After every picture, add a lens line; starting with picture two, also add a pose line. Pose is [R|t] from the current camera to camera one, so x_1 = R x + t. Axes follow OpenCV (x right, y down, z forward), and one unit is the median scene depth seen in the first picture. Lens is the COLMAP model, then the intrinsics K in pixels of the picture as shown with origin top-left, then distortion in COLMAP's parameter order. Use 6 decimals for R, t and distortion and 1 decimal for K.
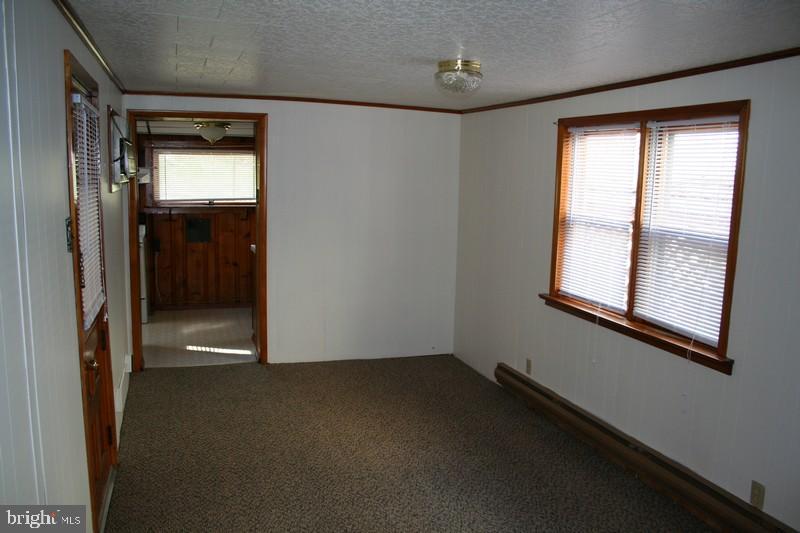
lens RADIAL K [[675.3, 0, 402.9], [0, 675.3, 273.2], [0, 0, 1]] dist [-0.068320, 0.014256]
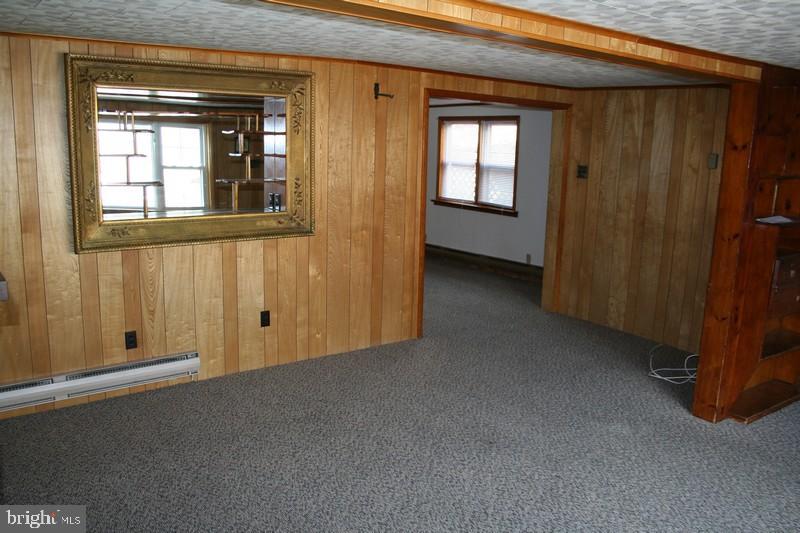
lens RADIAL K [[675.3, 0, 400.3], [0, 675.3, 264.1], [0, 0, 1]] dist [-0.068320, 0.014256]
pose [[0.956824, -0.051006, 0.286157, -0.623622], [0.041729, 0.998390, 0.038430, 0.181676], [-0.287657, -0.024829, 0.957412, -1.230928]]
